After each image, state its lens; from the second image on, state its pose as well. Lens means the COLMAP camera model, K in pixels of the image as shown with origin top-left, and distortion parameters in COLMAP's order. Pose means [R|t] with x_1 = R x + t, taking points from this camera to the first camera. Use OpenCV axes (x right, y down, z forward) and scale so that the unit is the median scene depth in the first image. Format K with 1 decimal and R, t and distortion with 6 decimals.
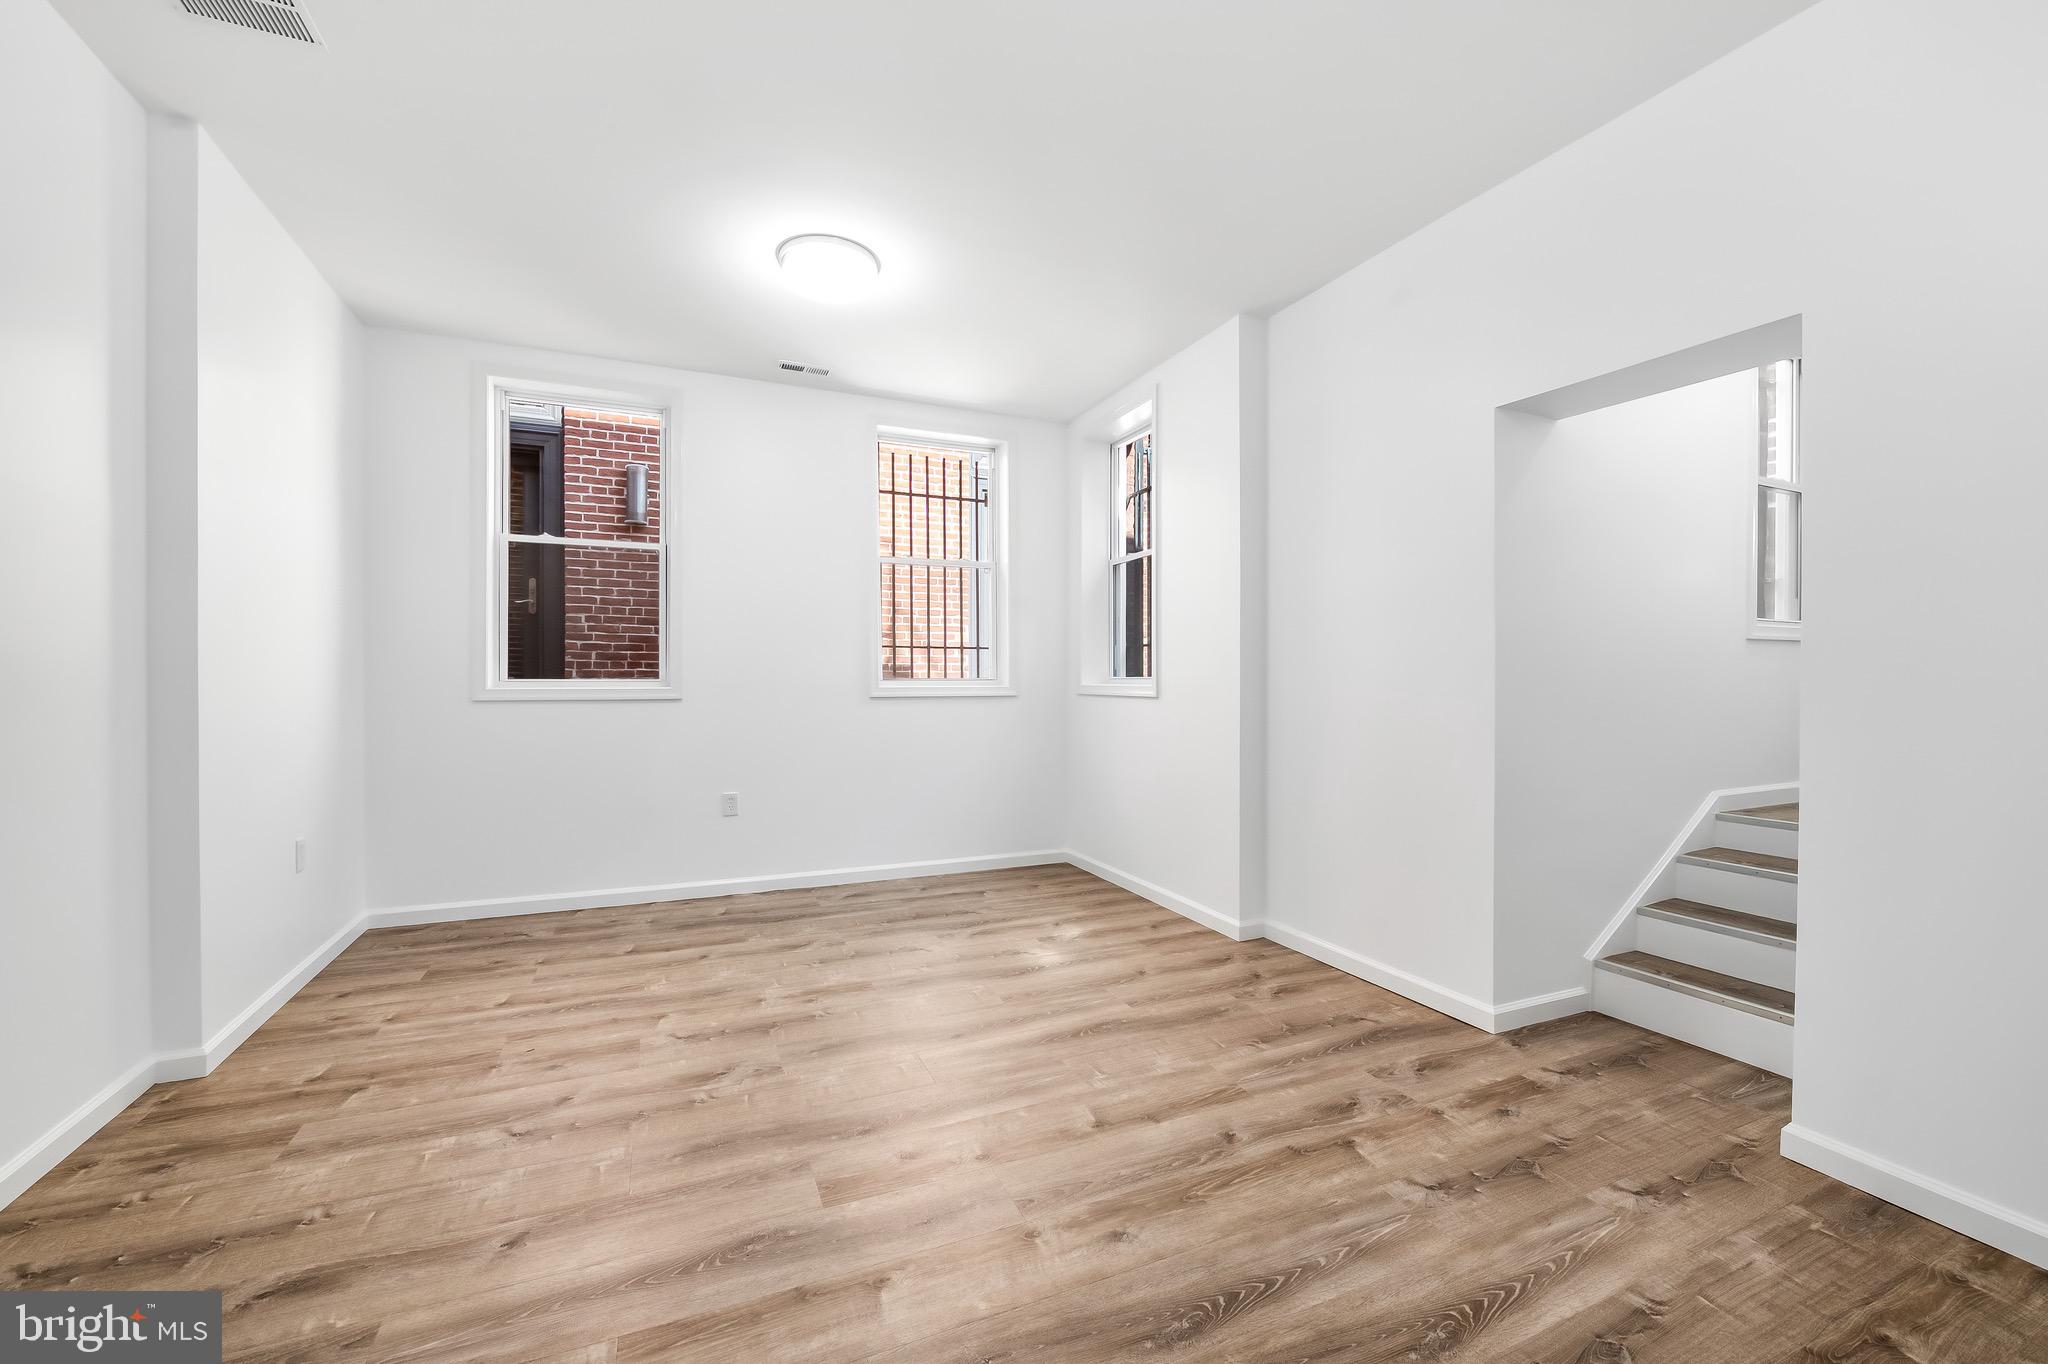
lens RADIAL K [[840.2, 0, 1026.9], [0, 840.2, 676.4], [0, 0, 1]] dist [-0.003474, -0.001052]
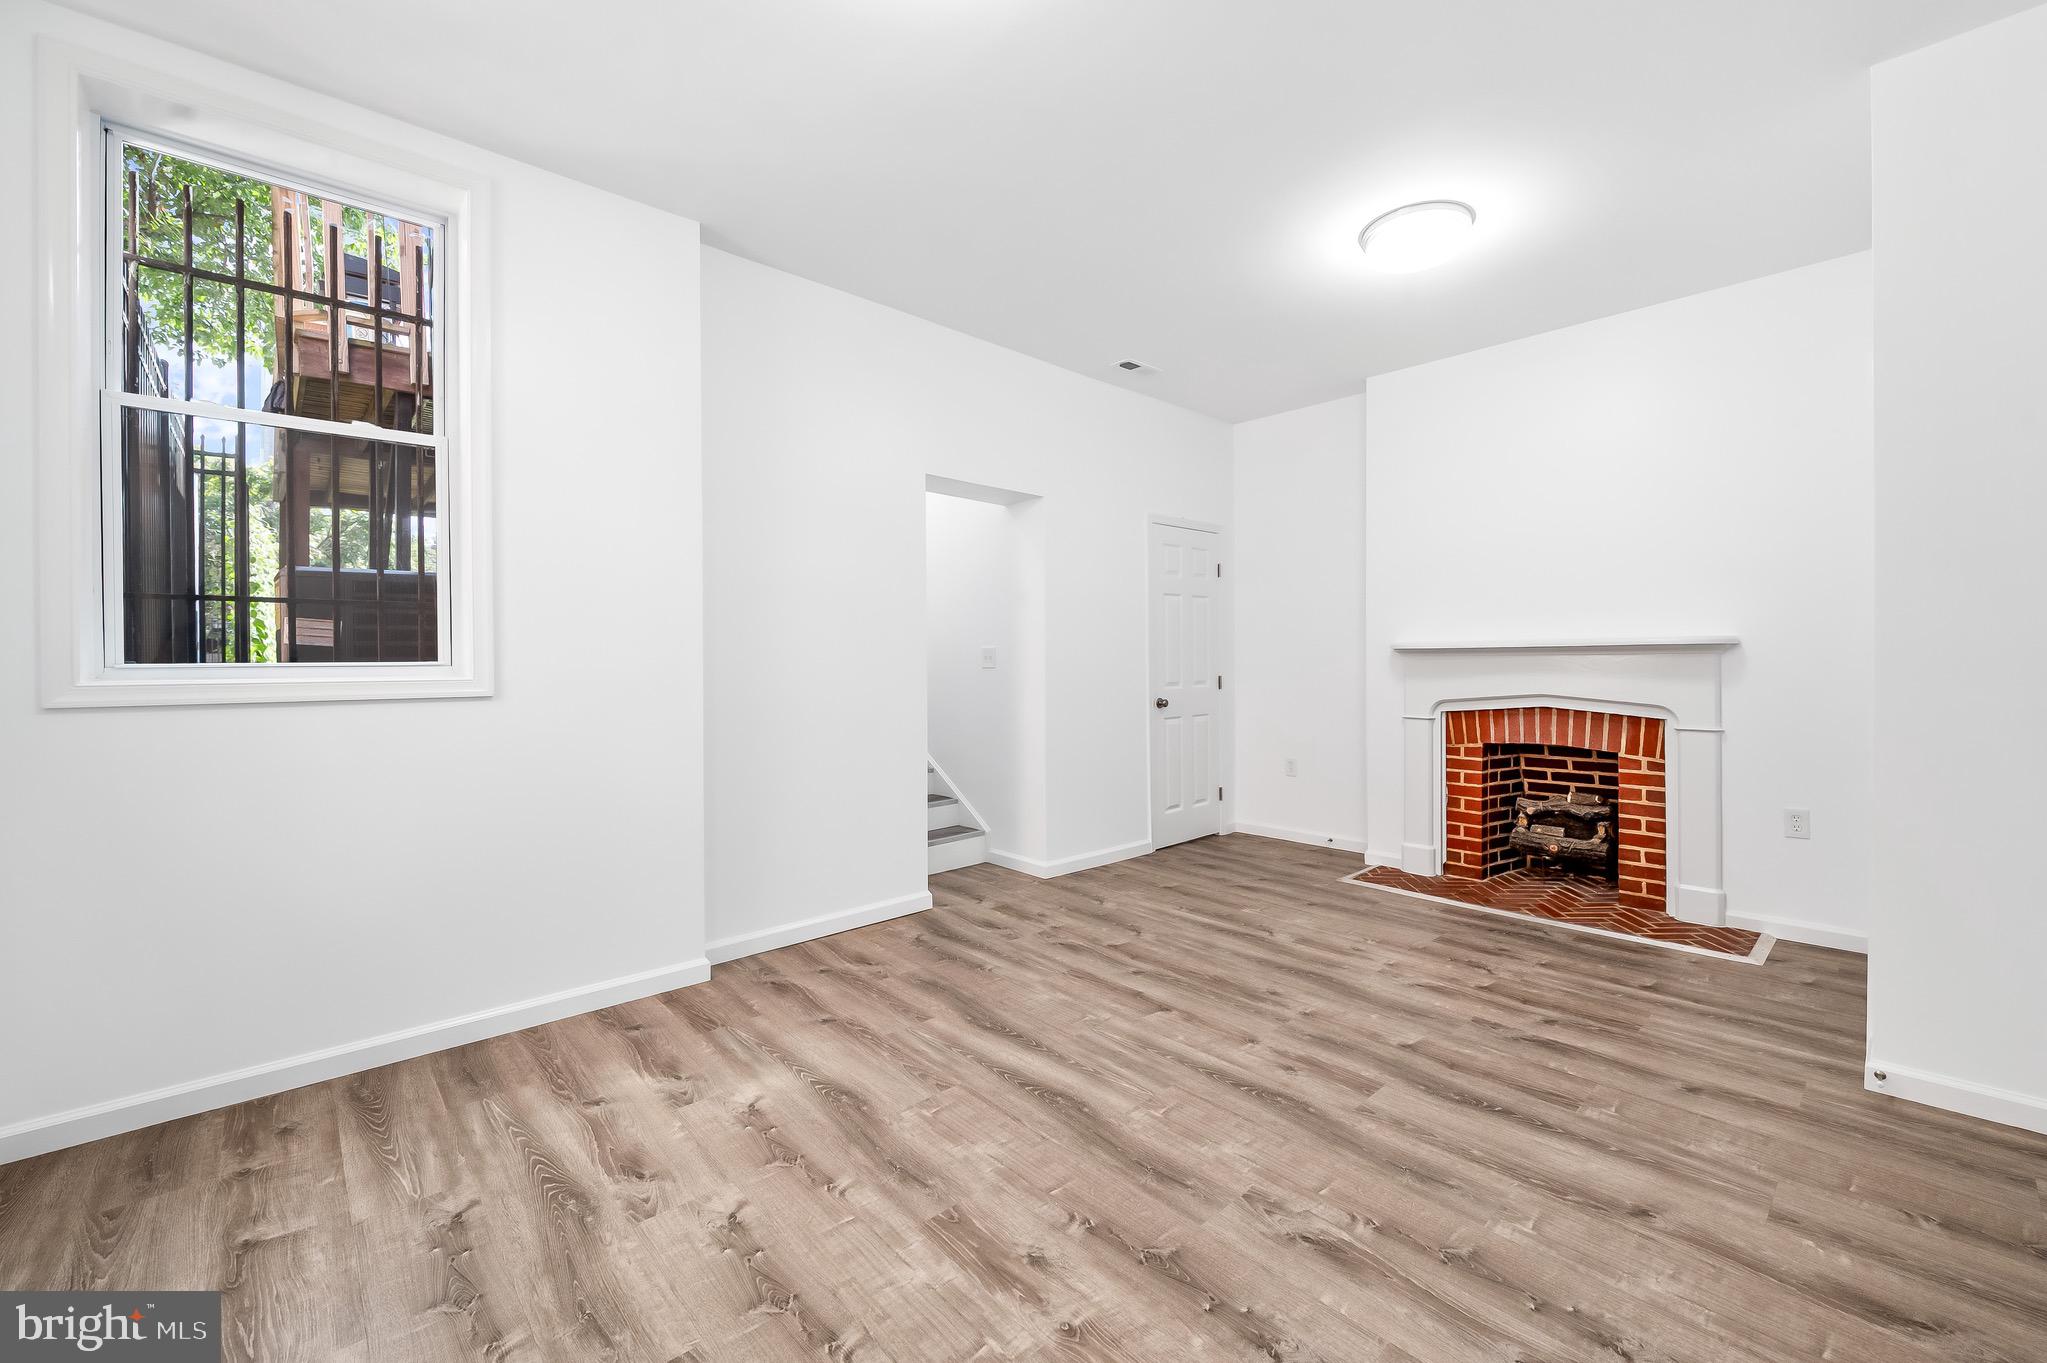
lens RADIAL K [[839.8, 0, 1026.1], [0, 839.8, 666.3], [0, 0, 1]] dist [-0.003474, -0.001052]
pose [[-0.335990, -0.006909, 0.941840, -0.958626], [0.002983, 0.999960, 0.008399, -0.002161], [-0.941861, 0.005632, -0.335956, 1.490706]]
